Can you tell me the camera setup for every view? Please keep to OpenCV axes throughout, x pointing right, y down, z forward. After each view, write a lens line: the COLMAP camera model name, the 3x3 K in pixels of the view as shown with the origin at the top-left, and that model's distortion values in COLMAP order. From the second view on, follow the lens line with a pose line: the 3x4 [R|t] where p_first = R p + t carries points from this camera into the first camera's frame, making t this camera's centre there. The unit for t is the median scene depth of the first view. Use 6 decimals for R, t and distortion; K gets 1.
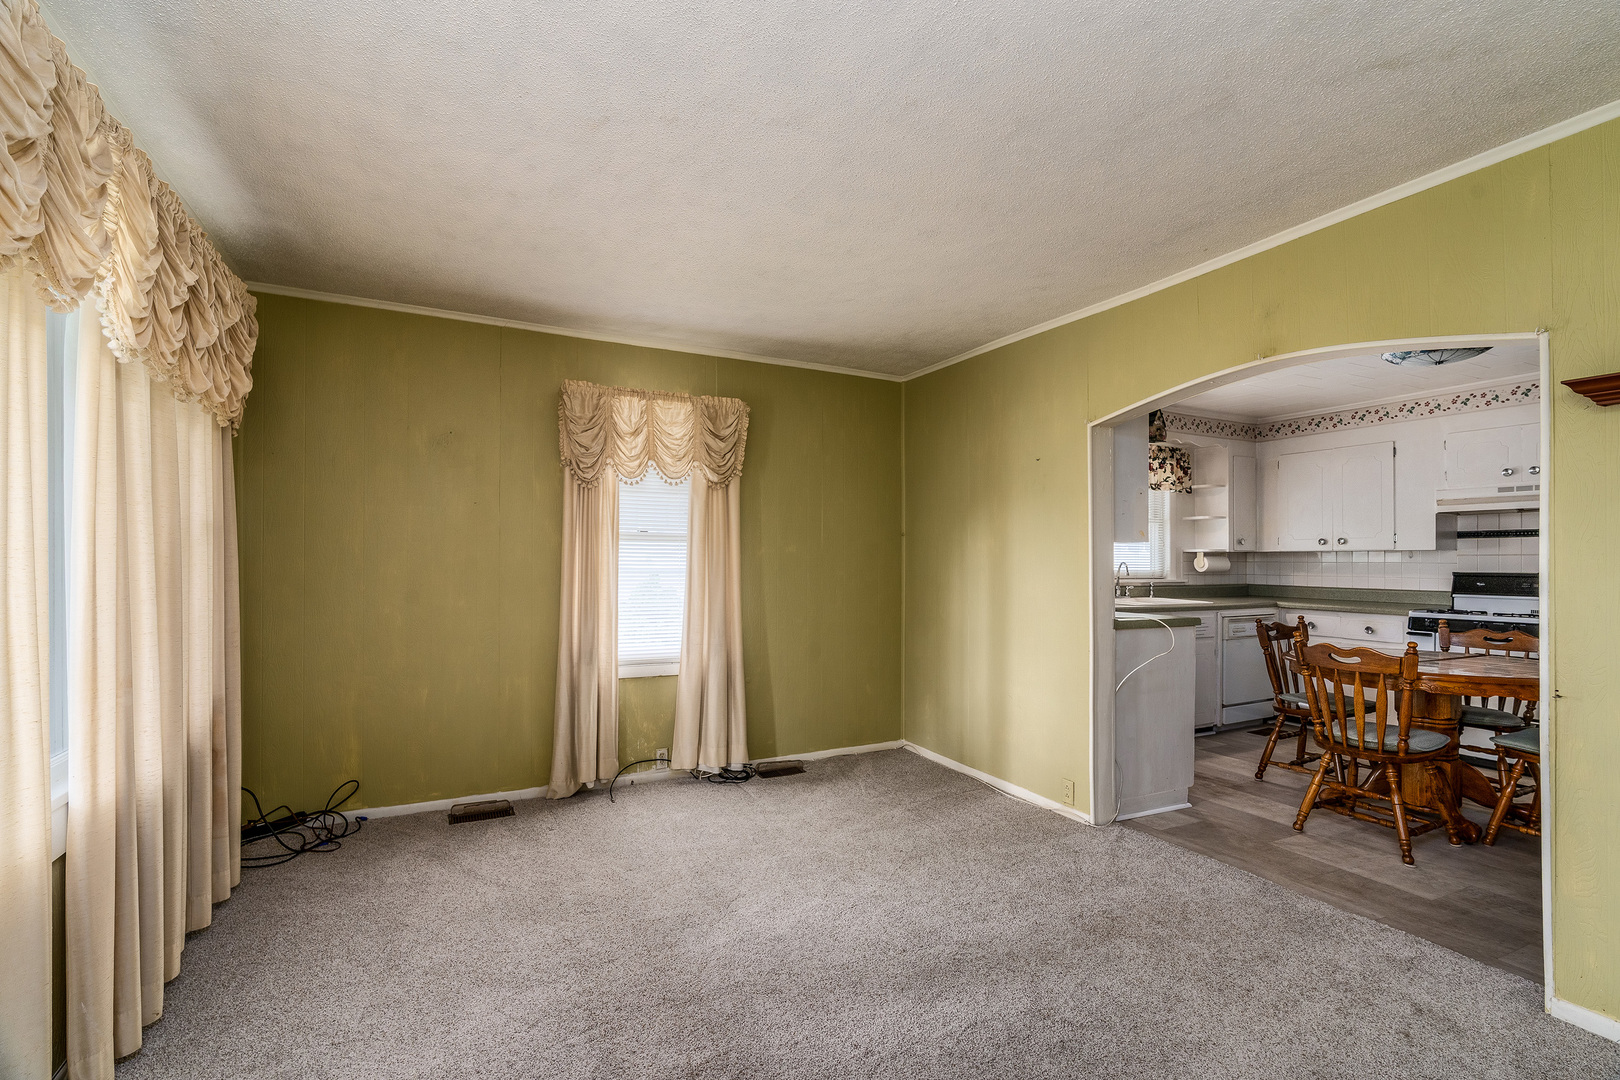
lens RADIAL K [[755.6, 0, 810.0], [0, 755.6, 540.0], [0, 0, 1]] dist [-0.000835, 0.000086]
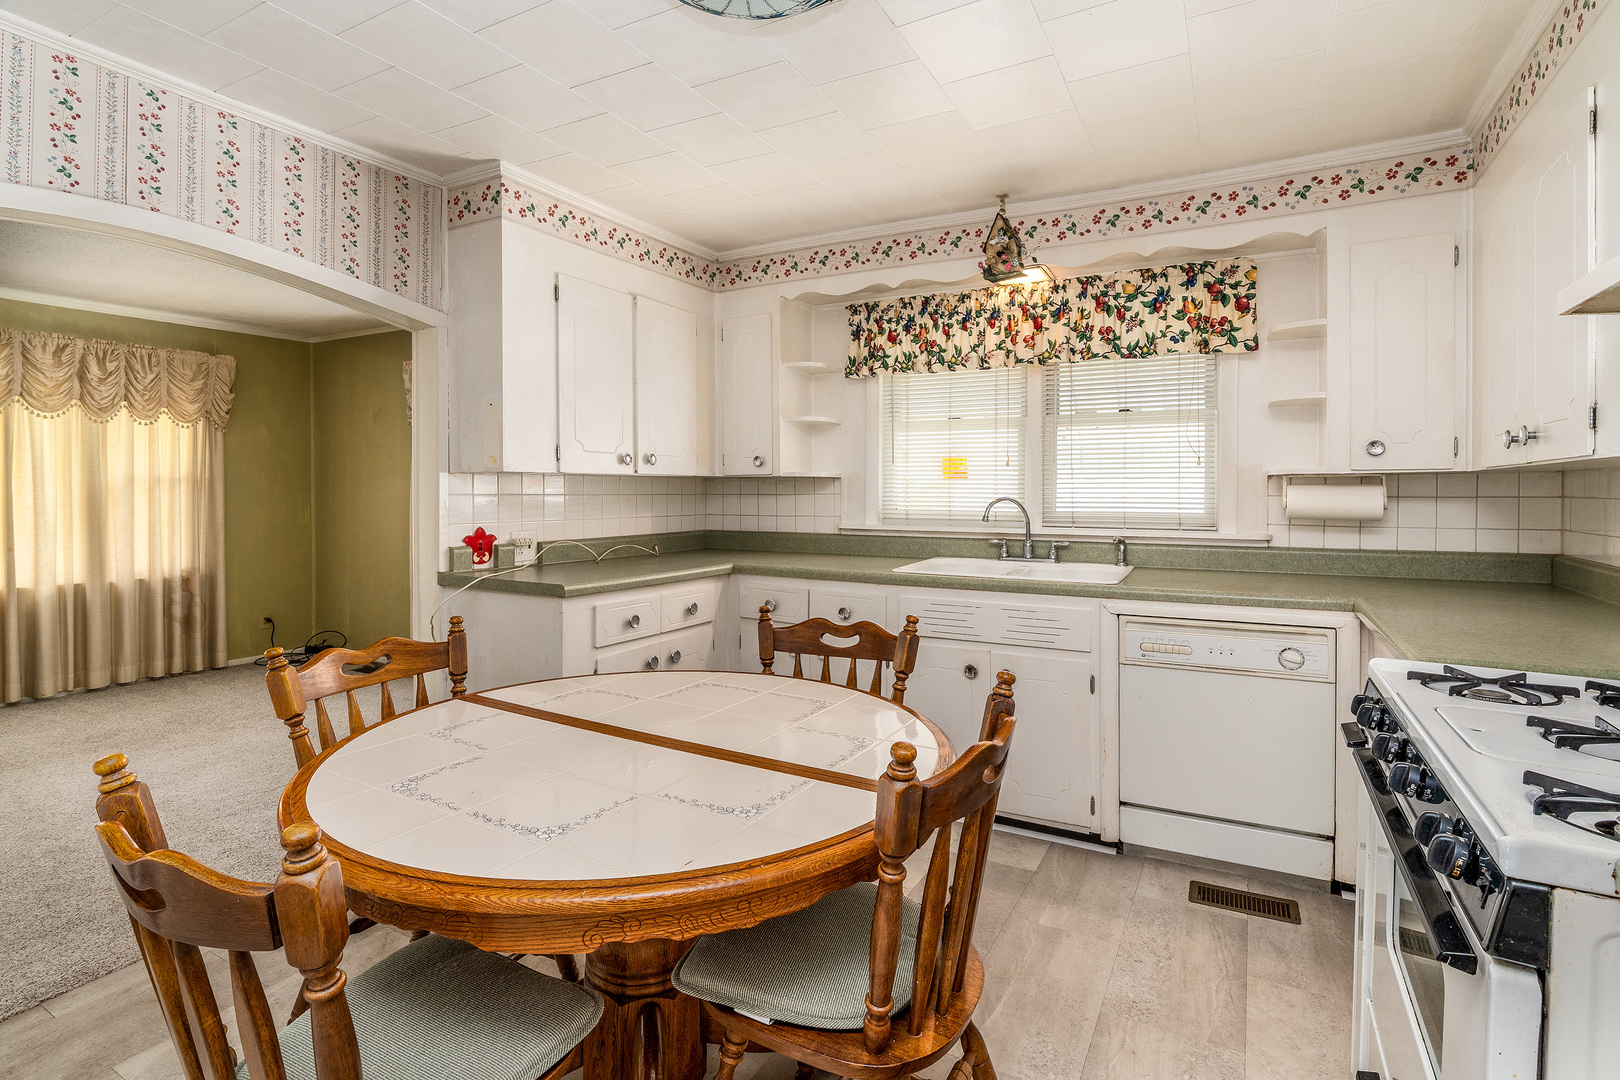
lens RADIAL K [[771.9, 0, 810.6], [0, 771.9, 495.1], [0, 0, 1]] dist [-0.000886, 0.000251]
pose [[0.545926, -0.004442, -0.837822, 0.793655], [0.034948, 0.999236, 0.017475, 0.010461], [0.837104, -0.038820, 0.545664, 0.536262]]
